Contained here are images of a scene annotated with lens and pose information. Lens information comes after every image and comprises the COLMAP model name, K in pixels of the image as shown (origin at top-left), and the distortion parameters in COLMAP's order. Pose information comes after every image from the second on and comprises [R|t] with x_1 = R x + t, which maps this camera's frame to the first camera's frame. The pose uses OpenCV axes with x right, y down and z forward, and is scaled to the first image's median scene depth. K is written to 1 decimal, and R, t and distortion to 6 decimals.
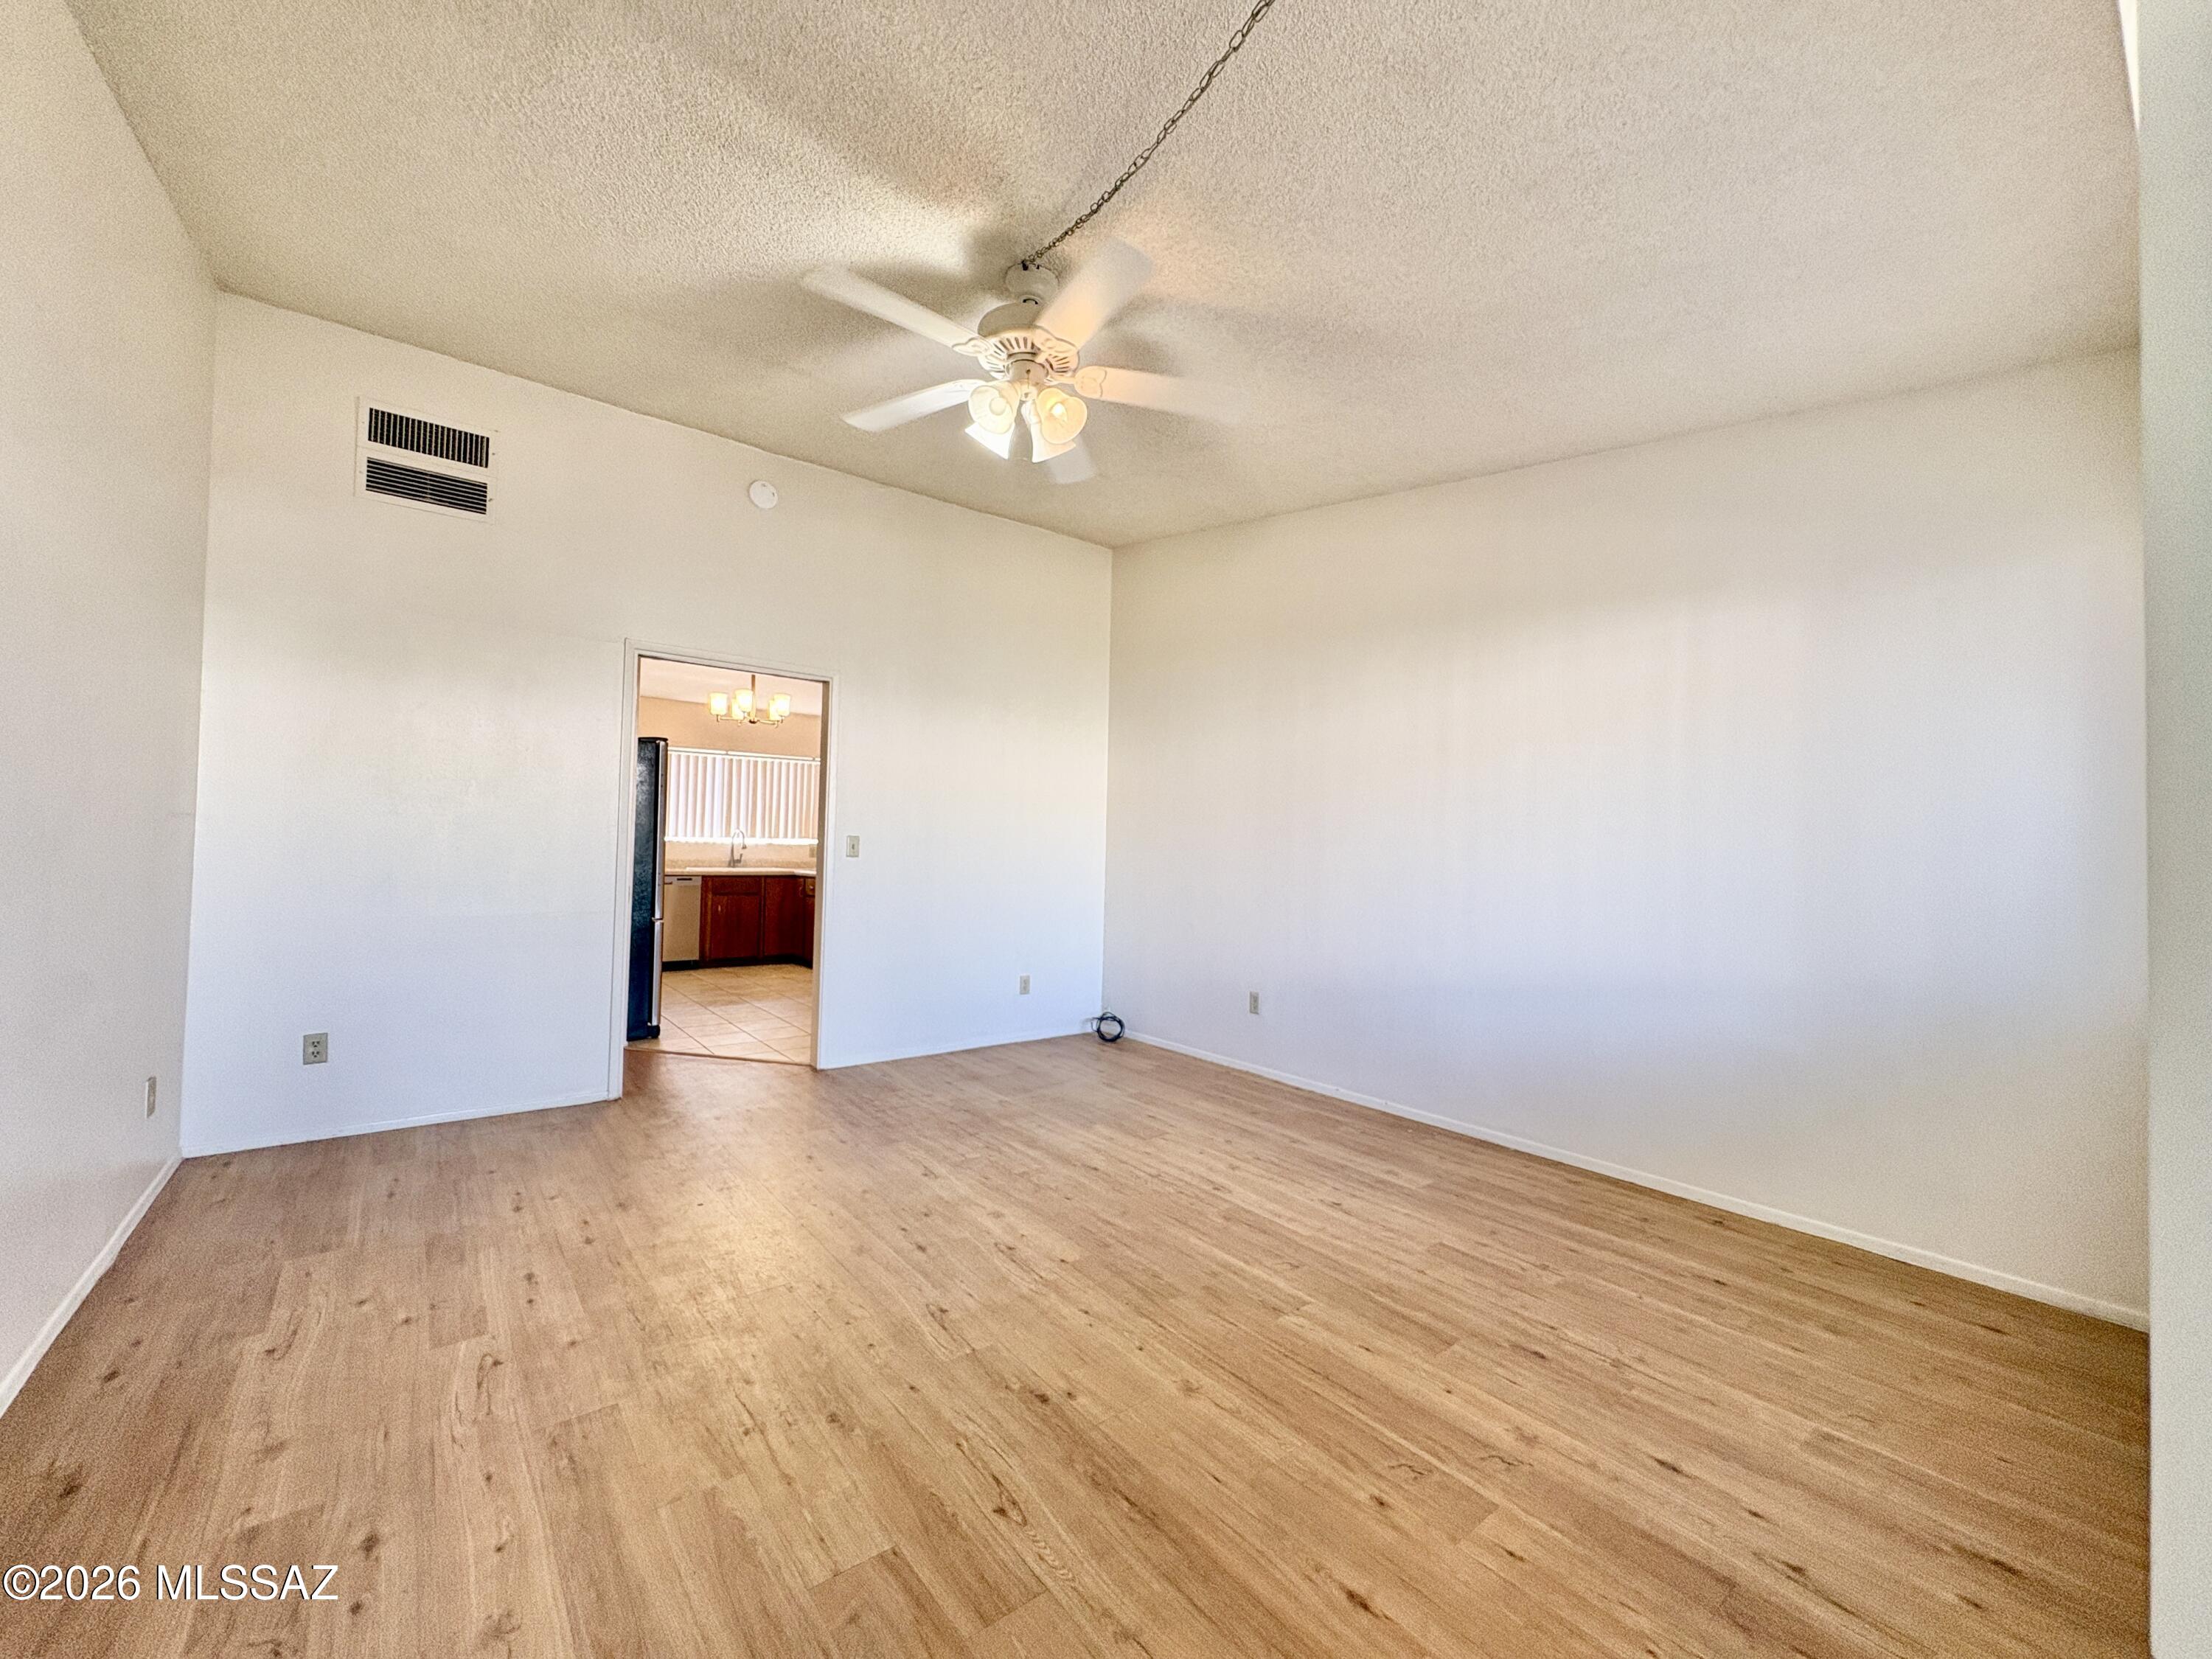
lens RADIAL K [[879.6, 0, 1108.1], [0, 879.6, 826.6], [0, 0, 1]] dist [-0.000111, 0.000428]
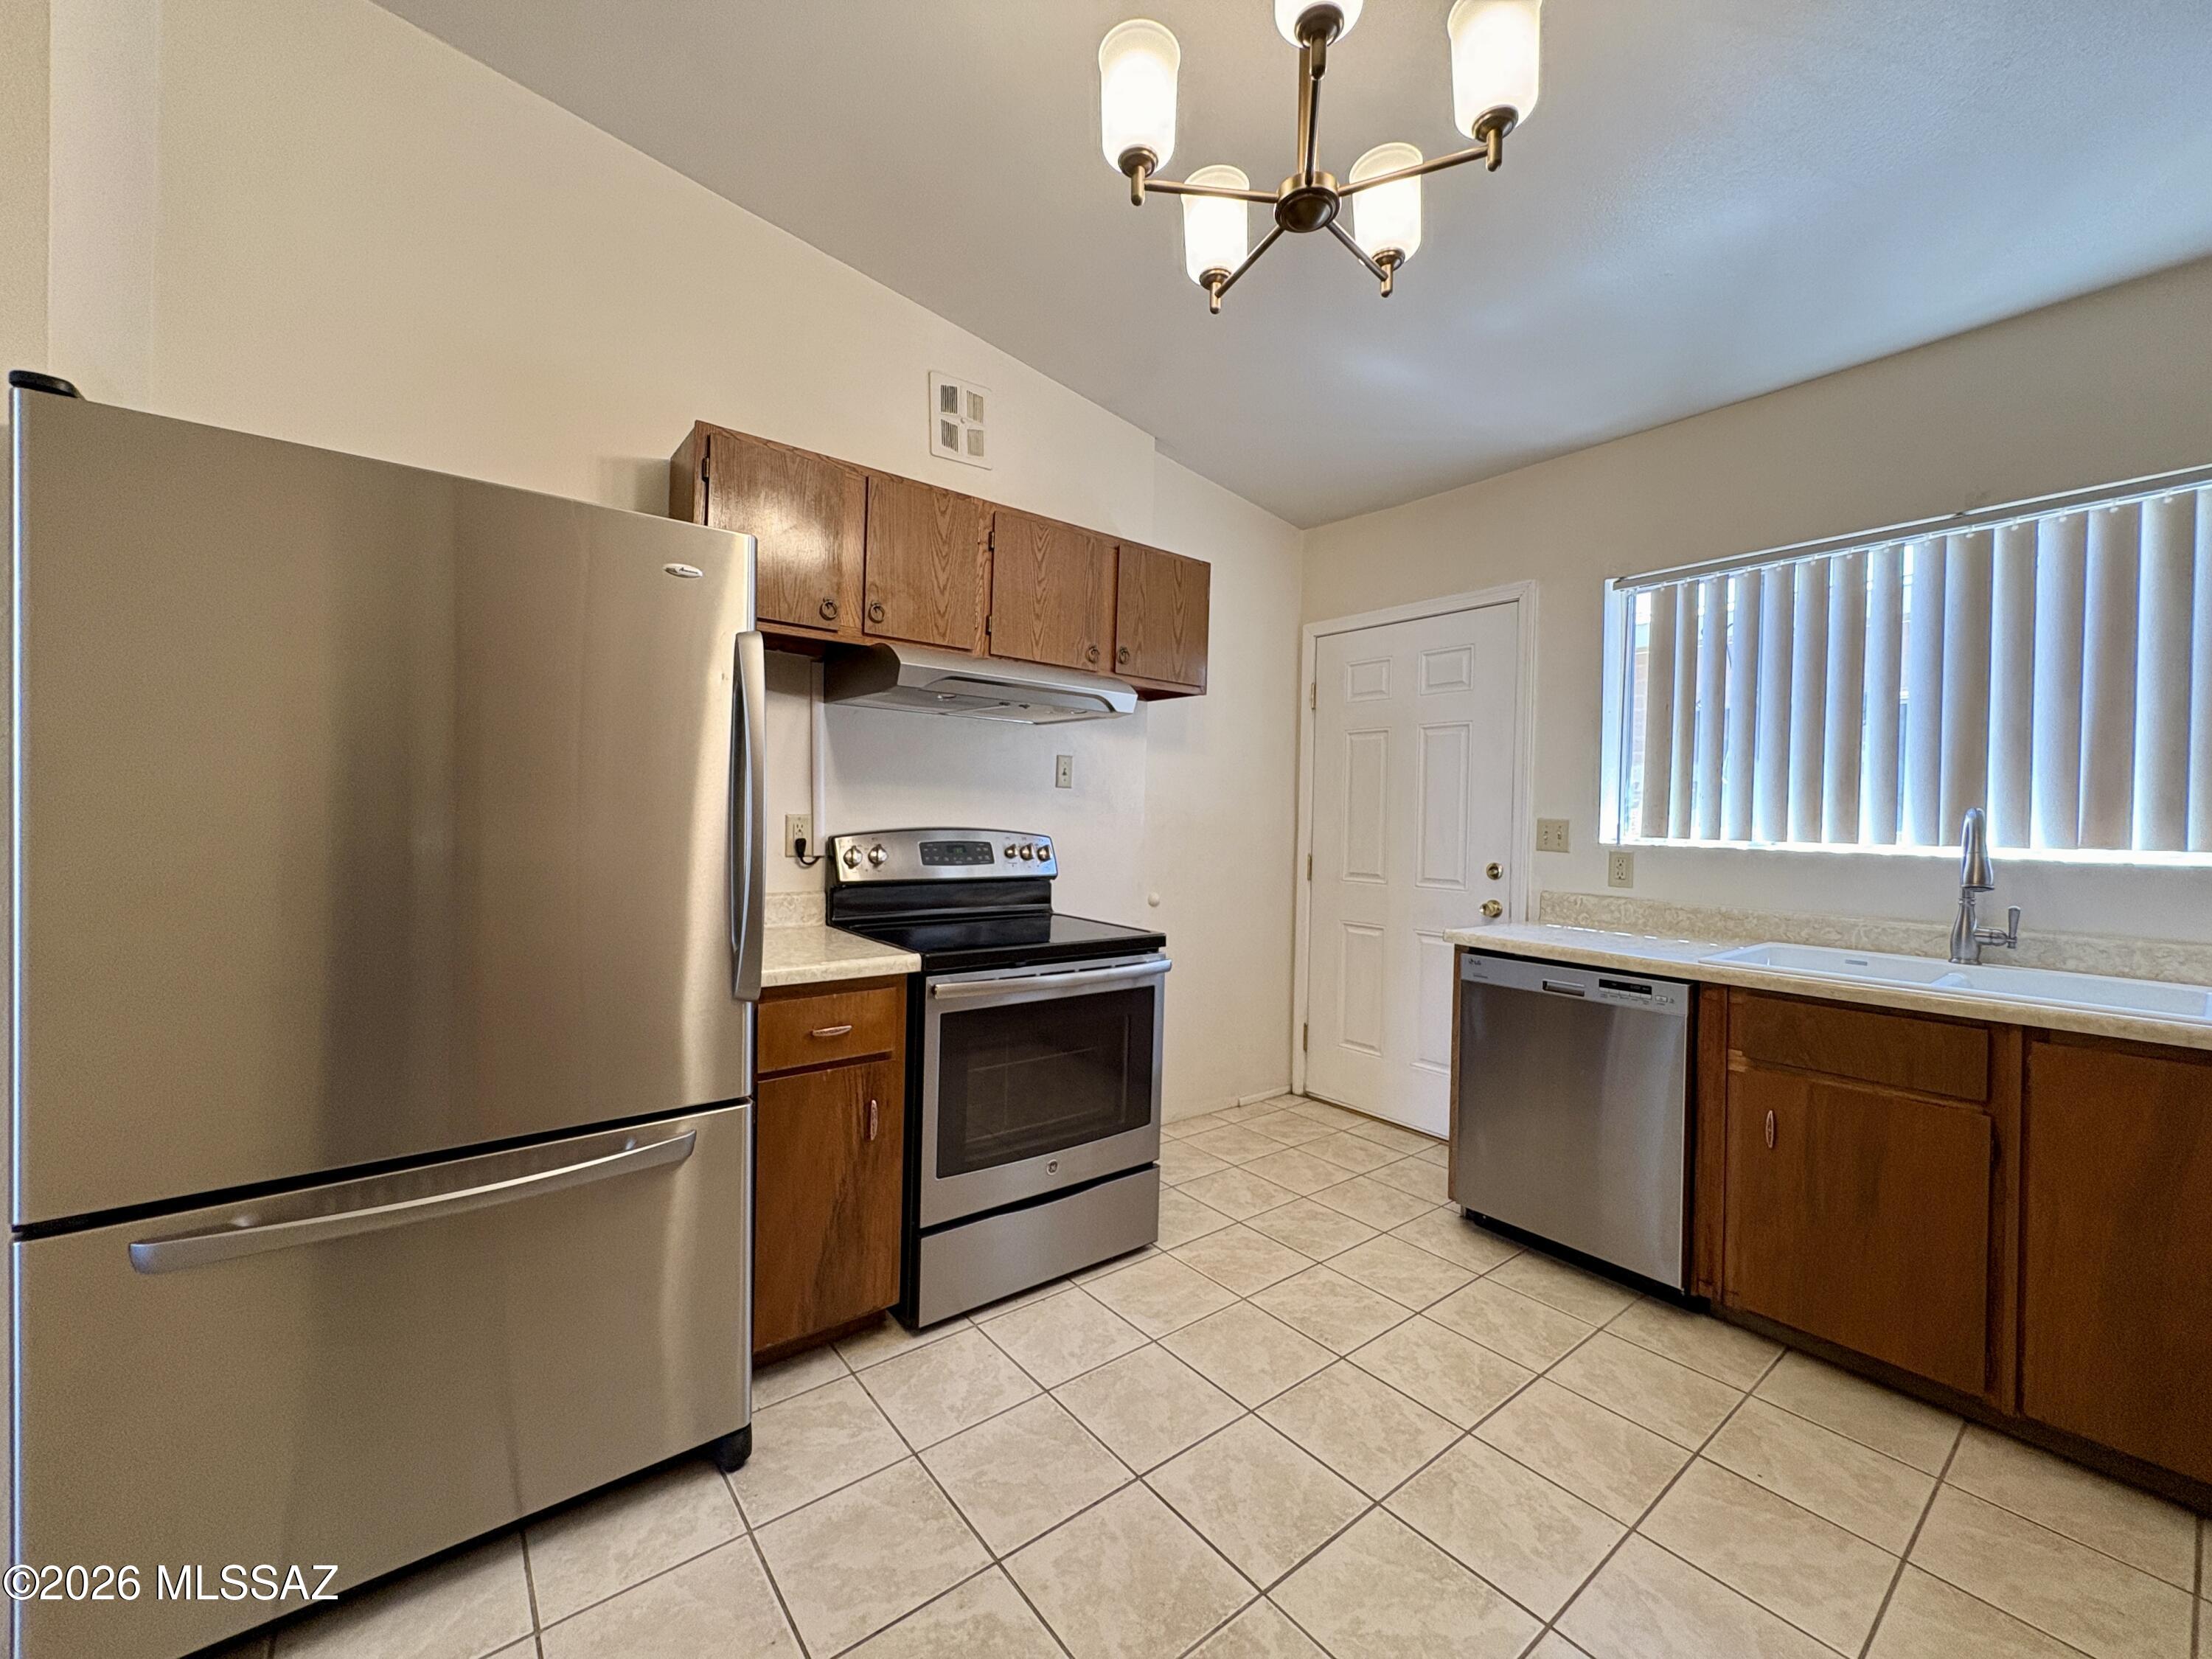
lens RADIAL K [[879.6, 0, 1108.1], [0, 879.6, 826.6], [0, 0, 1]] dist [-0.000111, 0.000428]
pose [[0.001112, -0.006966, -0.999975, -0.576250], [0.010524, 0.999920, -0.006953, 0.023813], [0.999944, -0.010516, 0.001185, 2.478191]]
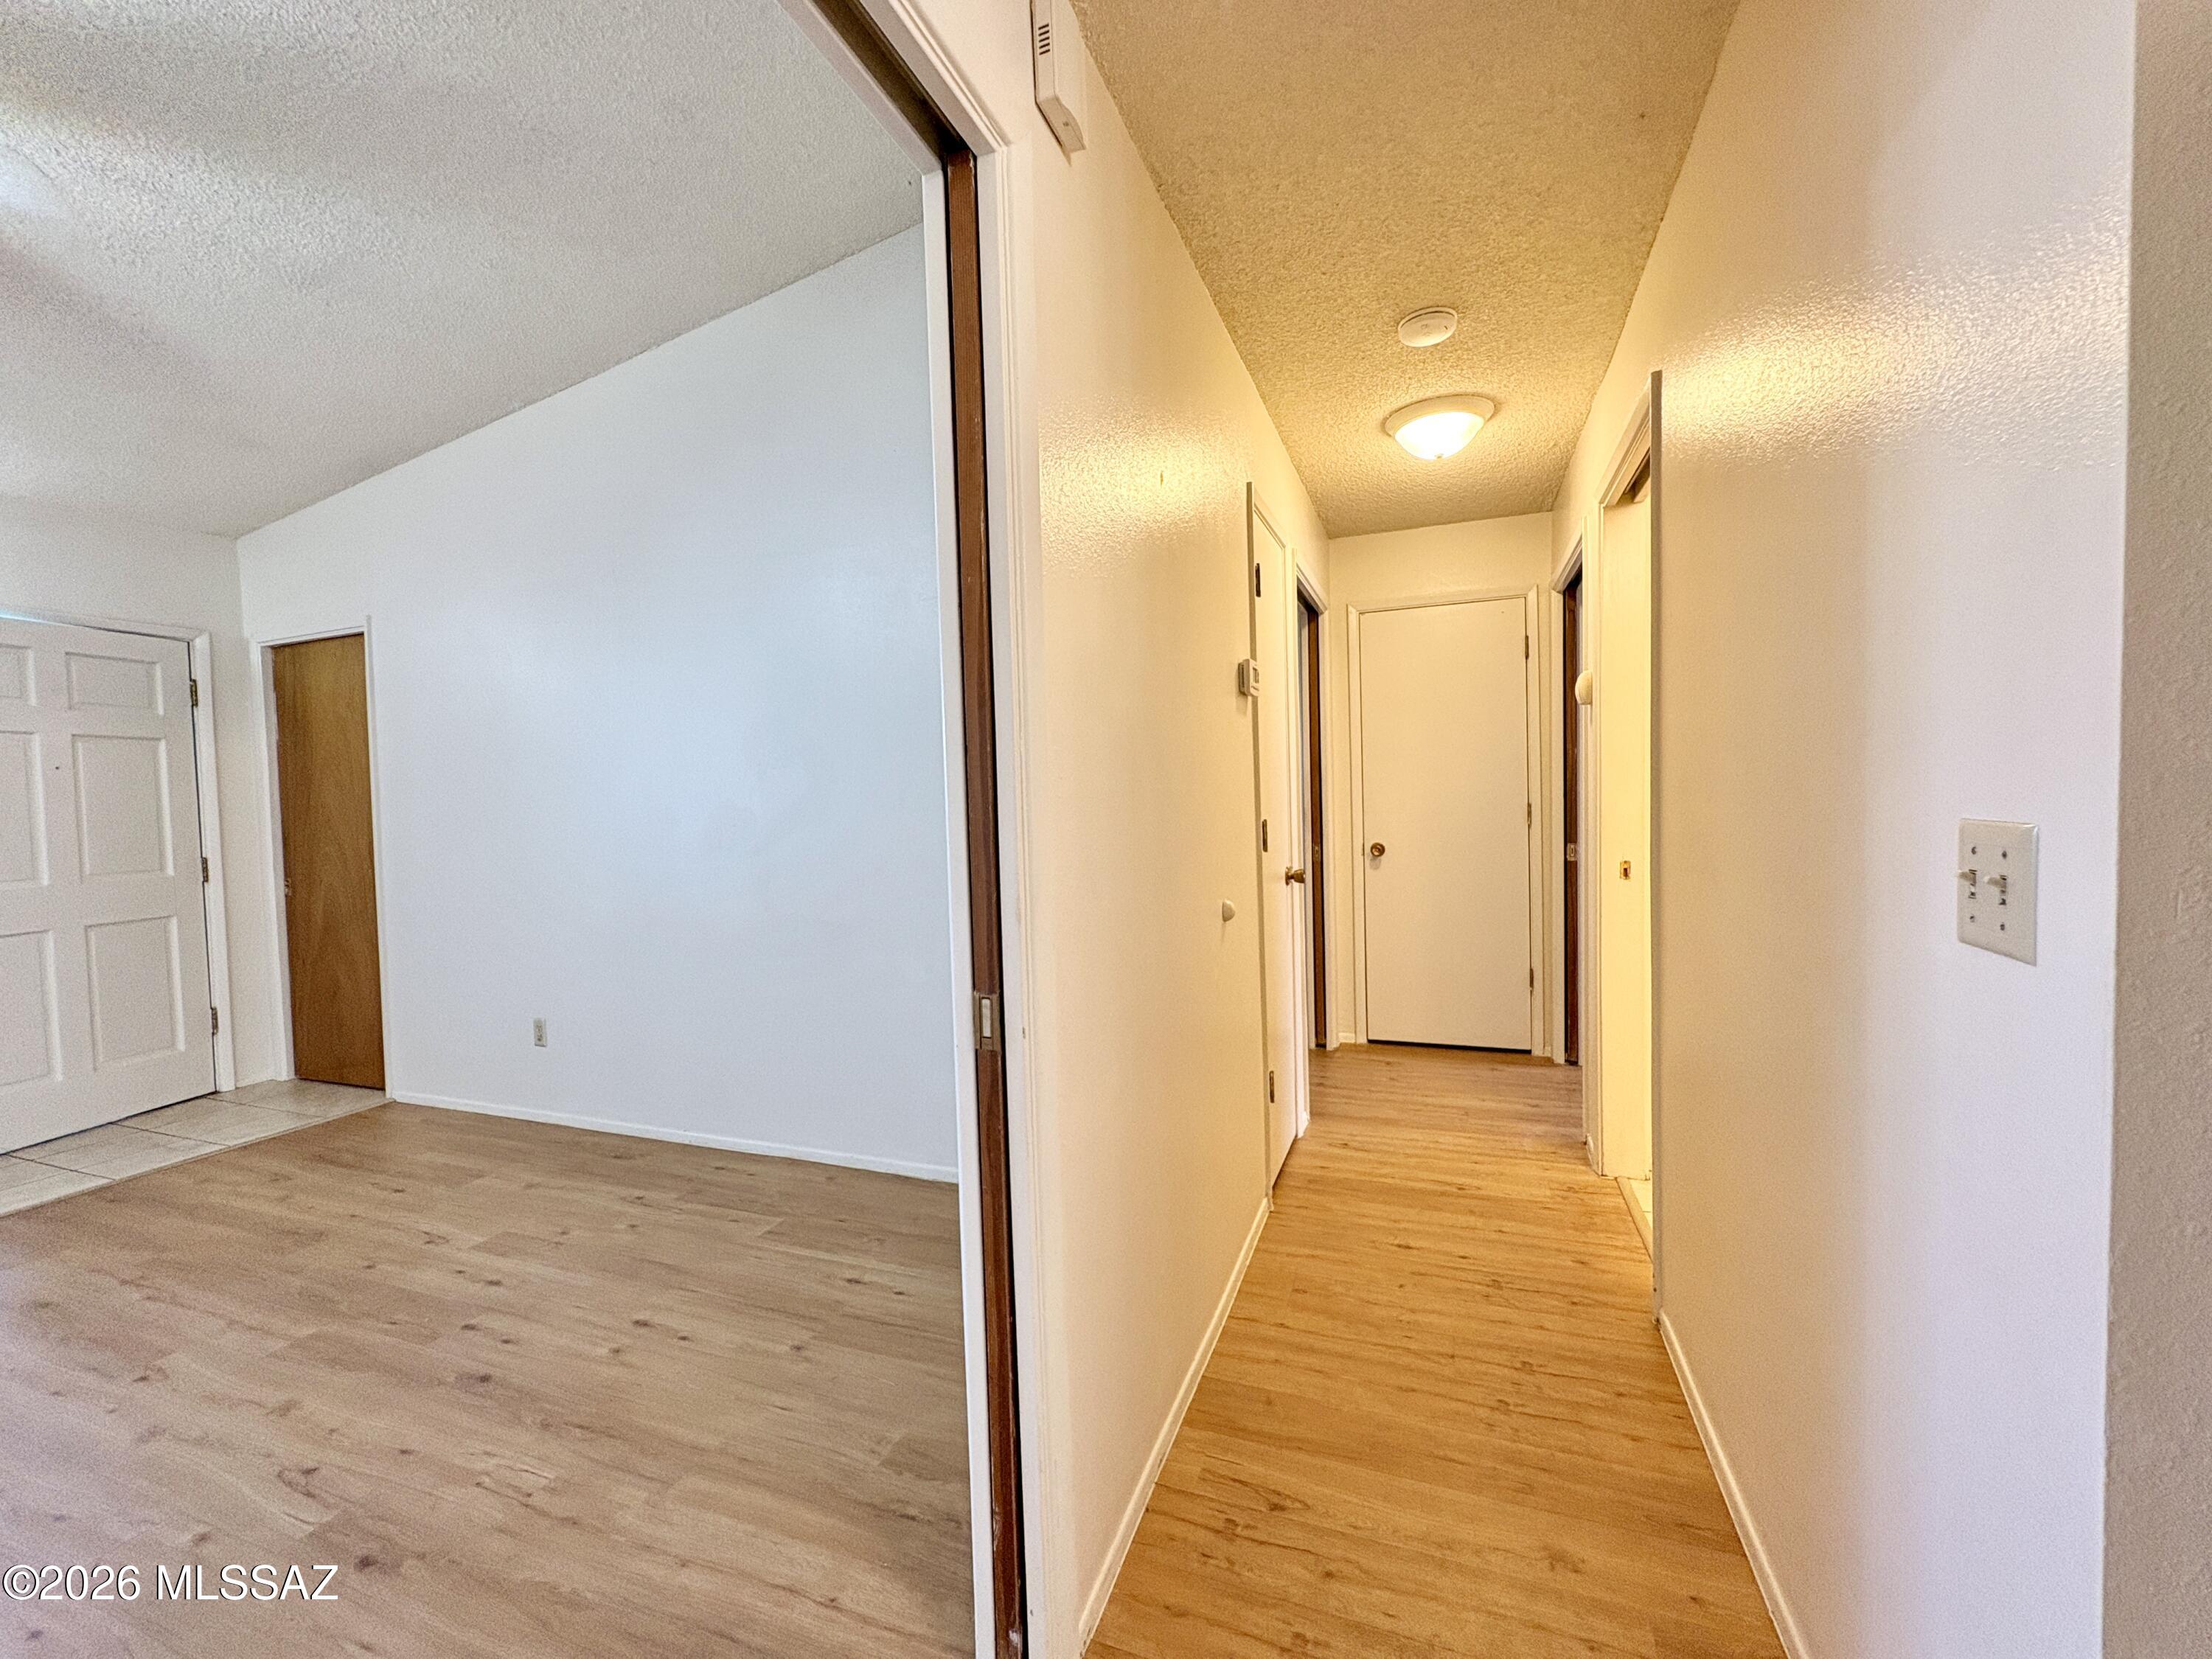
lens RADIAL K [[879.6, 0, 1108.1], [0, 879.6, 826.6], [0, 0, 1]] dist [-0.000111, 0.000428]
pose [[-0.859161, 0.019962, -0.511315, -0.666853], [0.024106, 0.999708, -0.001477, 0.020602], [0.511137, -0.013595, -0.859392, 1.942373]]
